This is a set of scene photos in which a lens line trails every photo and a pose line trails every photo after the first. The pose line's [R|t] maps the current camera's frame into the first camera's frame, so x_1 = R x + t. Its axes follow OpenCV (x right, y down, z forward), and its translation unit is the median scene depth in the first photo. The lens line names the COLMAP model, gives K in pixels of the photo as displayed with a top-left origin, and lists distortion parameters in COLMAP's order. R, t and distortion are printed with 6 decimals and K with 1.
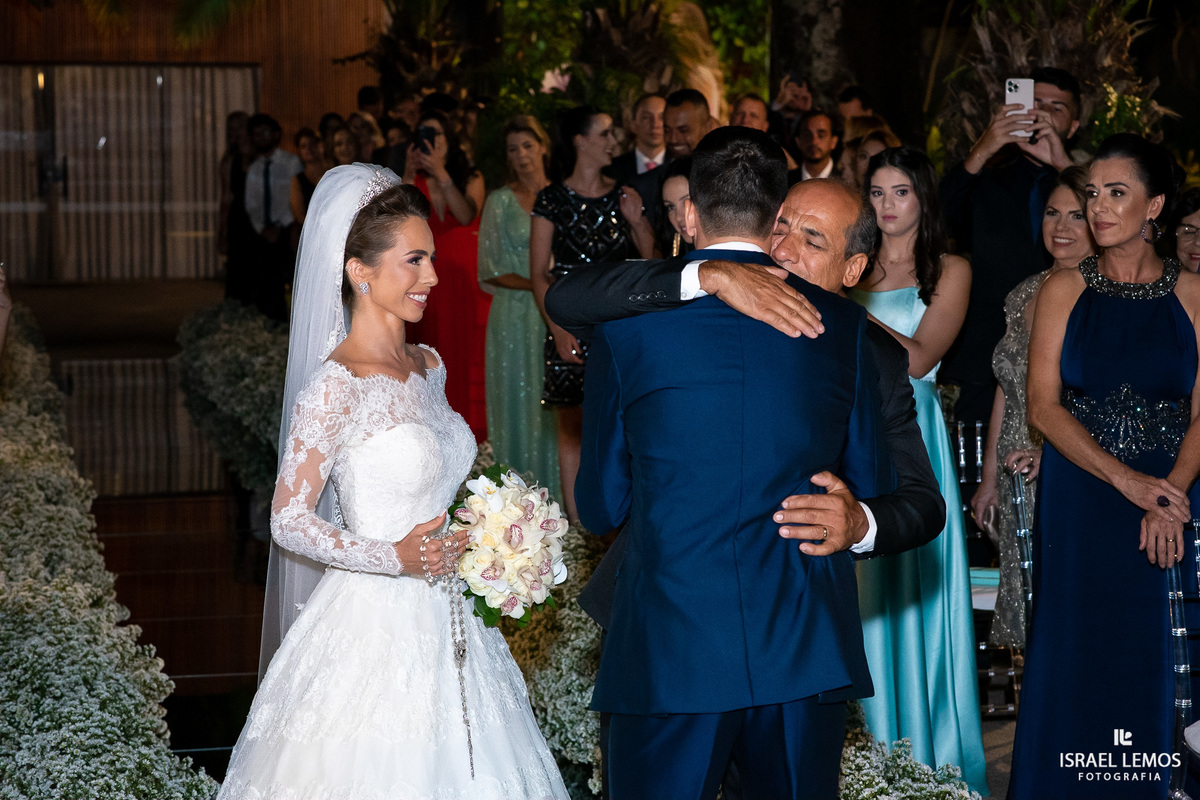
lens RADIAL K [[2920.3, 0, 593.0], [0, 2920.3, 414.5], [0, 0, 1]] dist [0.102089, 0.000000]
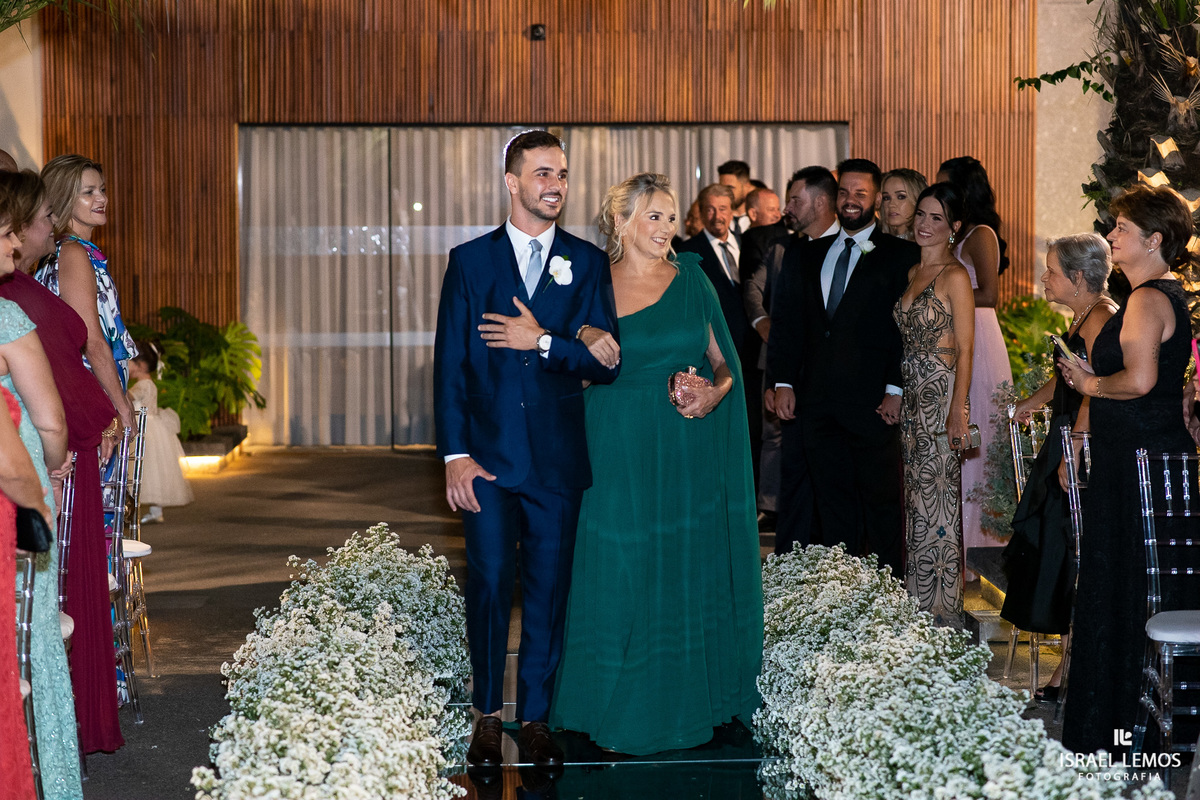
lens RADIAL K [[2920.3, 0, 605.9], [0, 2920.3, 407.5], [0, 0, 1]] dist [0.102089, 0.000000]
pose [[0.984480, 0.005550, -0.175411, -0.111564], [-0.012209, 0.999244, -0.036907, -0.065437], [0.175074, 0.038476, 0.983803, 0.746758]]
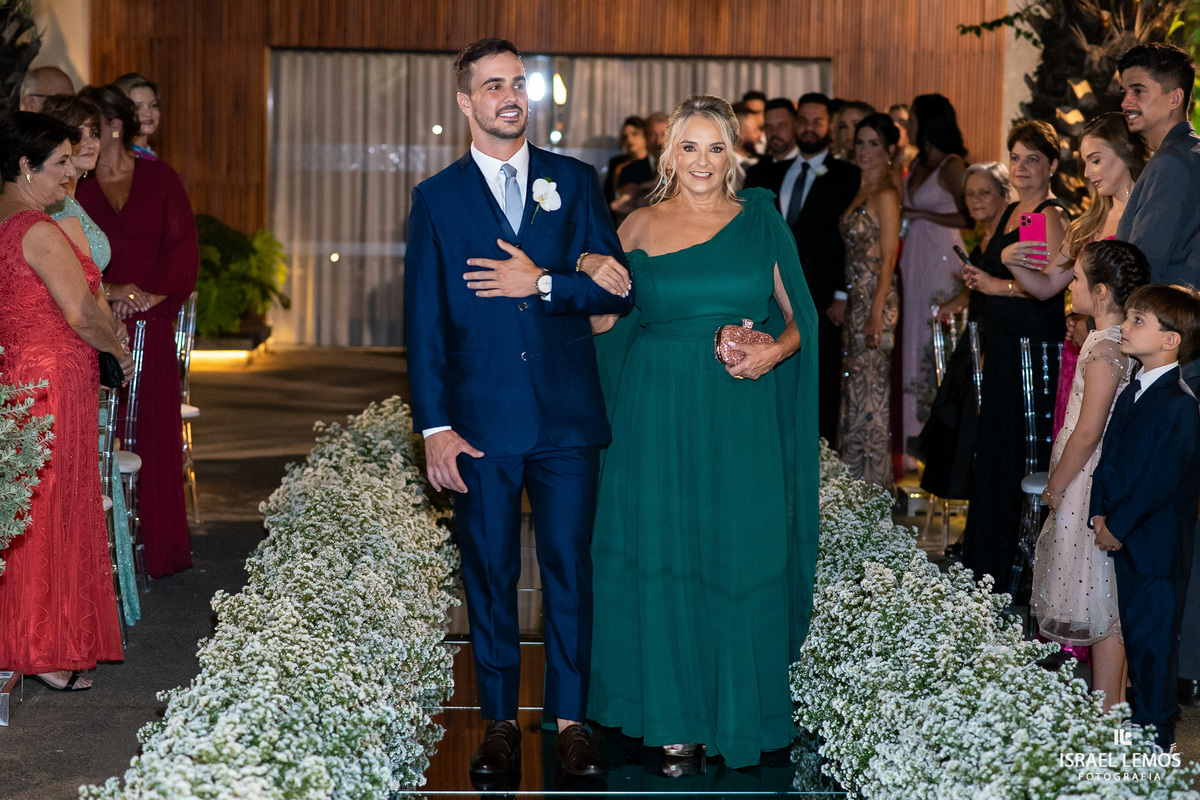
lens RADIAL K [[2920.3, 0, 605.1], [0, 2920.3, 407.8], [0, 0, 1]] dist [0.102089, 0.000000]
pose [[0.983311, 0.033158, -0.178888, -0.080581], [-0.036027, 0.999269, -0.012811, -0.050009], [0.178332, 0.019042, 0.983786, 0.623706]]
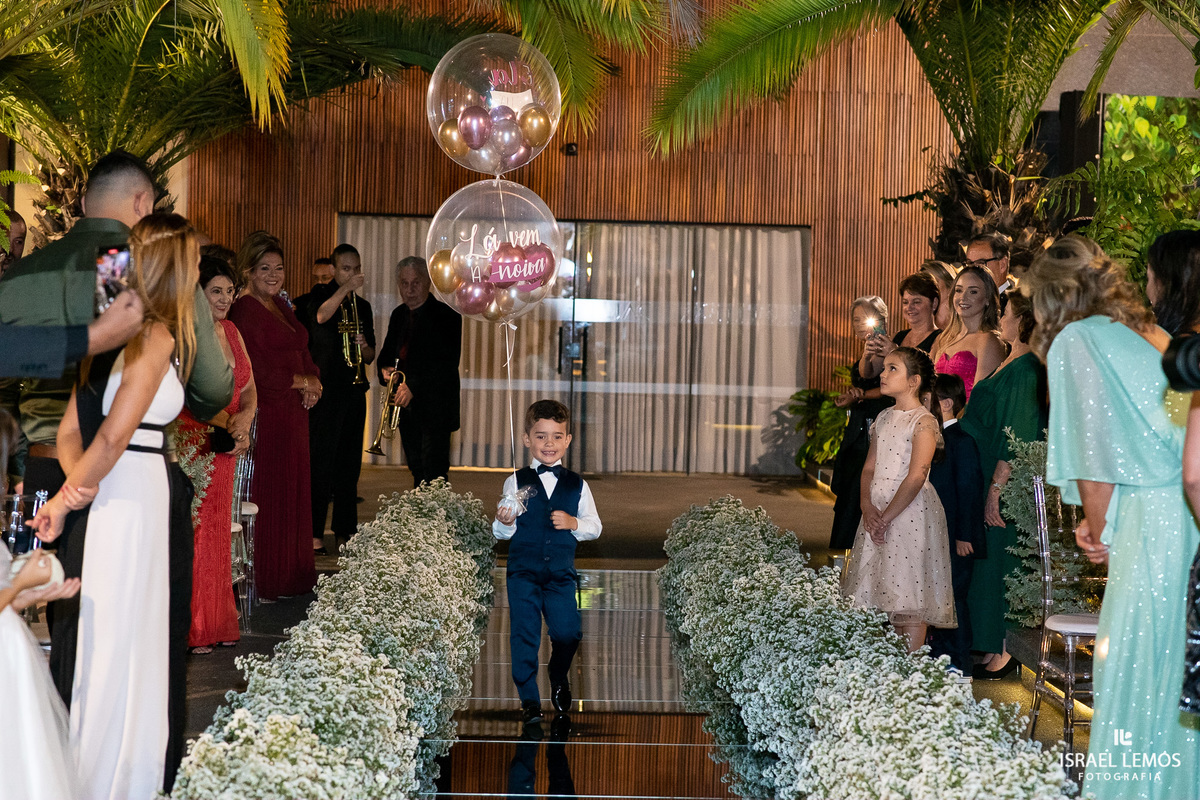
lens RADIAL K [[2920.3, 0, 600.9], [0, 2920.3, 389.4], [0, 0, 1]] dist [0.102089, 0.000000]
pose [[0.980003, 0.031058, -0.196545, -0.011147], [-0.046667, 0.996069, -0.075287, -0.012224], [0.193434, 0.082954, 0.977600, 0.354743]]
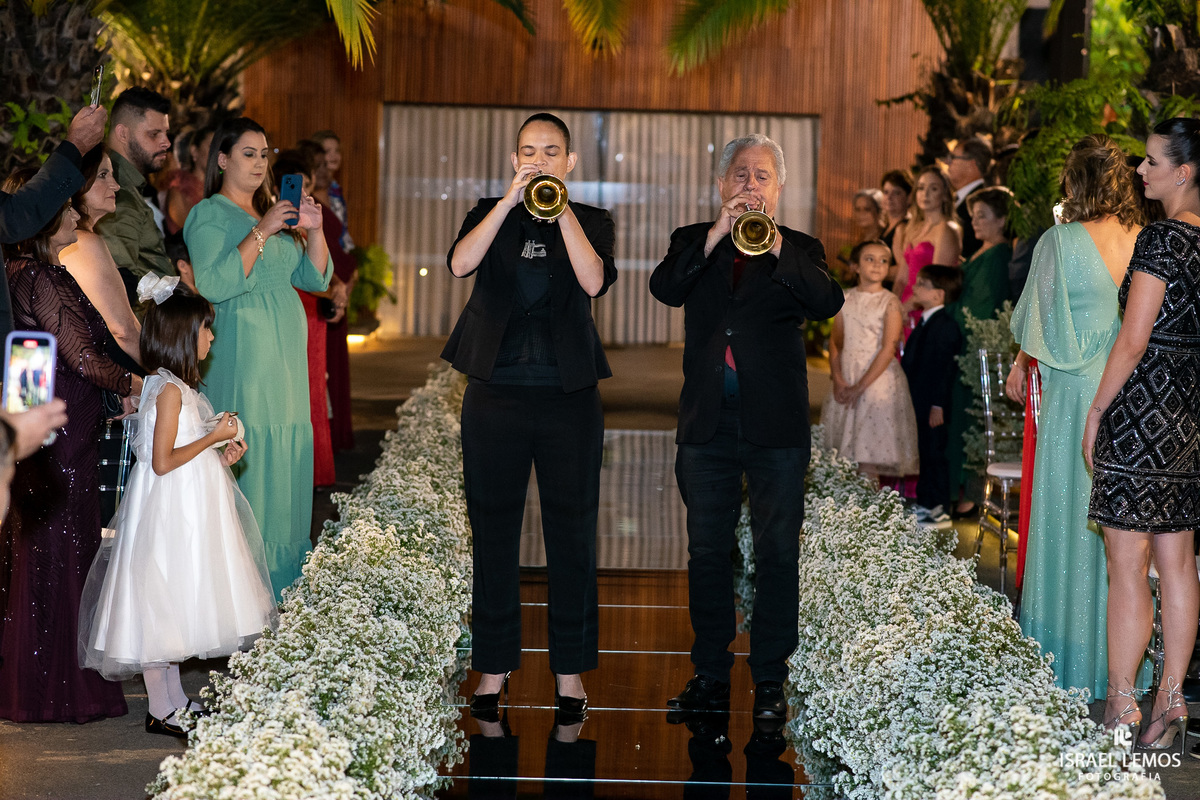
lens RADIAL K [[2920.3, 0, 601.1], [0, 2920.3, 394.9], [0, 0, 1]] dist [0.102089, 0.000000]
pose [[0.978213, 0.041927, -0.203325, 0.019915], [-0.048661, 0.998416, -0.028231, -0.006365], [0.201819, 0.037510, 0.978704, 0.202698]]
